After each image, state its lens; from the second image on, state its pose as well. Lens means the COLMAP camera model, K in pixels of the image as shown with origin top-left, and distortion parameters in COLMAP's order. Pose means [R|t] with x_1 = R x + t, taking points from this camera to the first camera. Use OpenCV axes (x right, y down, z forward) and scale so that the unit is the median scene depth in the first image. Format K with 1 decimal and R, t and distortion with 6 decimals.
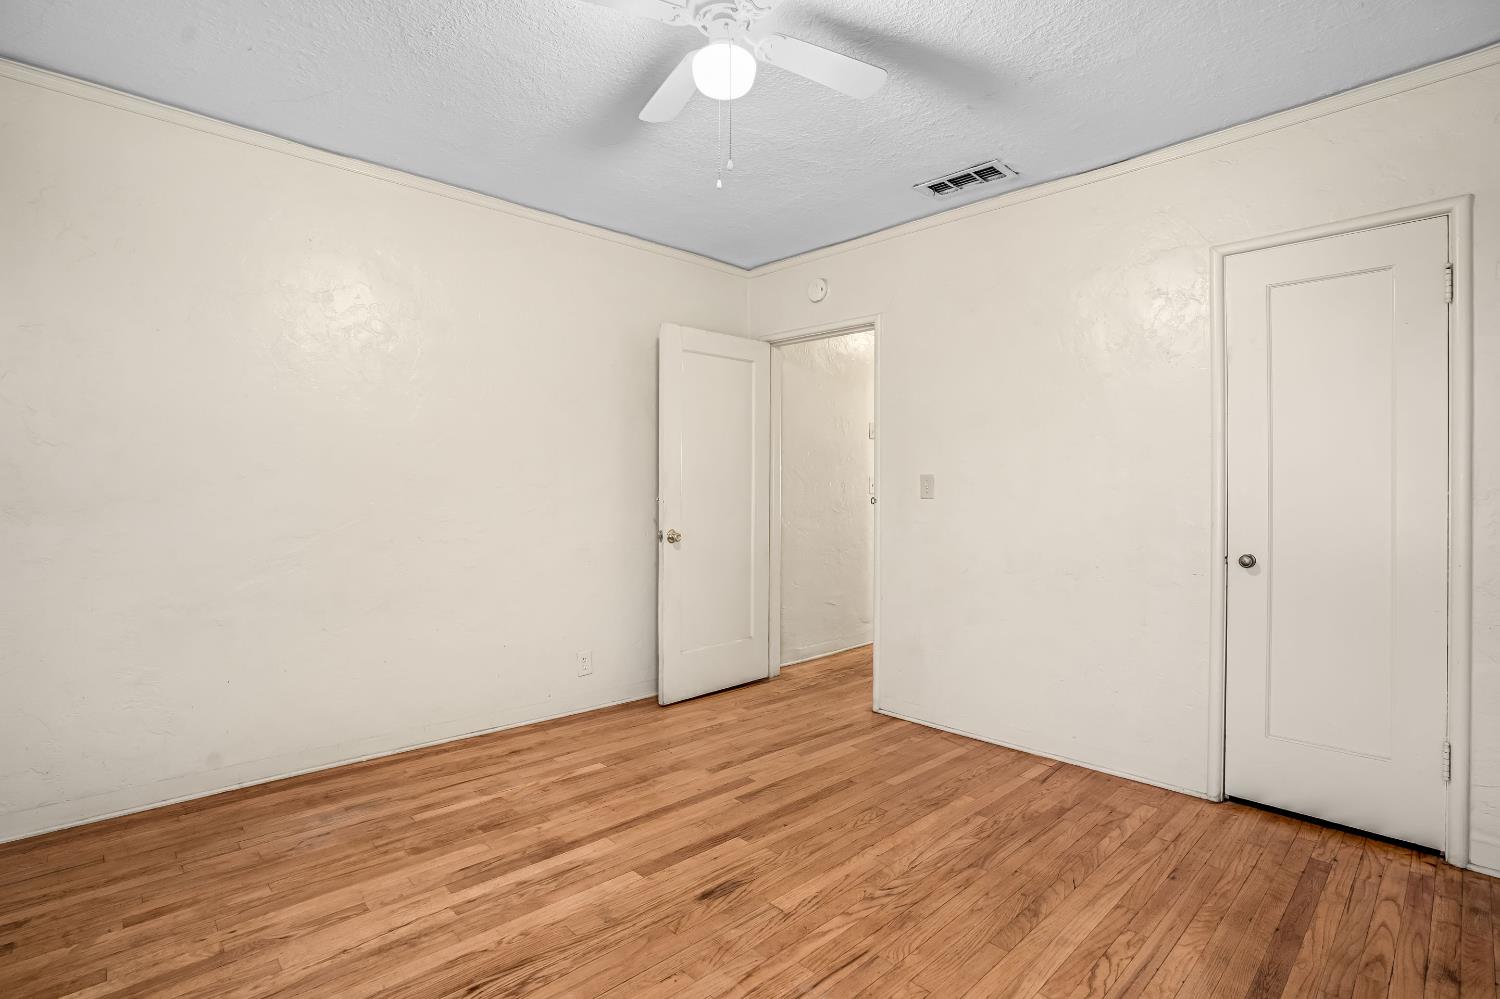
lens RADIAL K [[694.2, 0, 750.0], [0, 694.2, 493.2], [0, 0, 1]] dist [-0.065024, 0.022106]
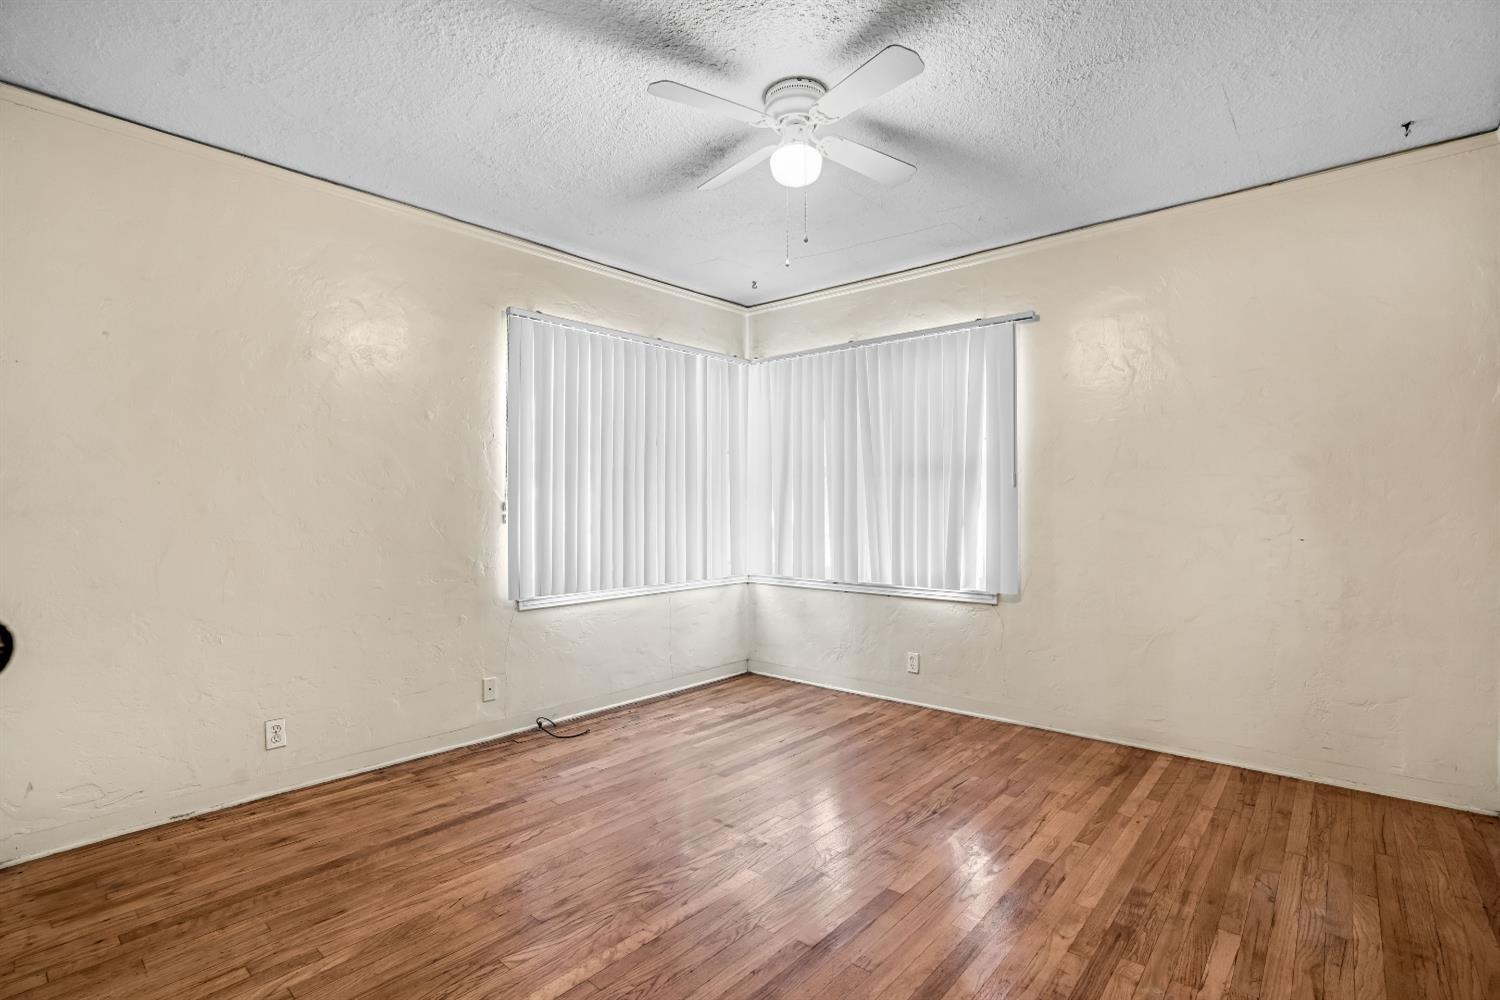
lens RADIAL K [[694.2, 0, 750.0], [0, 694.2, 493.7], [0, 0, 1]] dist [-0.065024, 0.022106]
pose [[-0.995688, -0.006192, -0.092553, 0.143363], [-0.005915, 0.999977, -0.003259, -0.018125], [0.092571, -0.002697, -0.995702, 1.974020]]
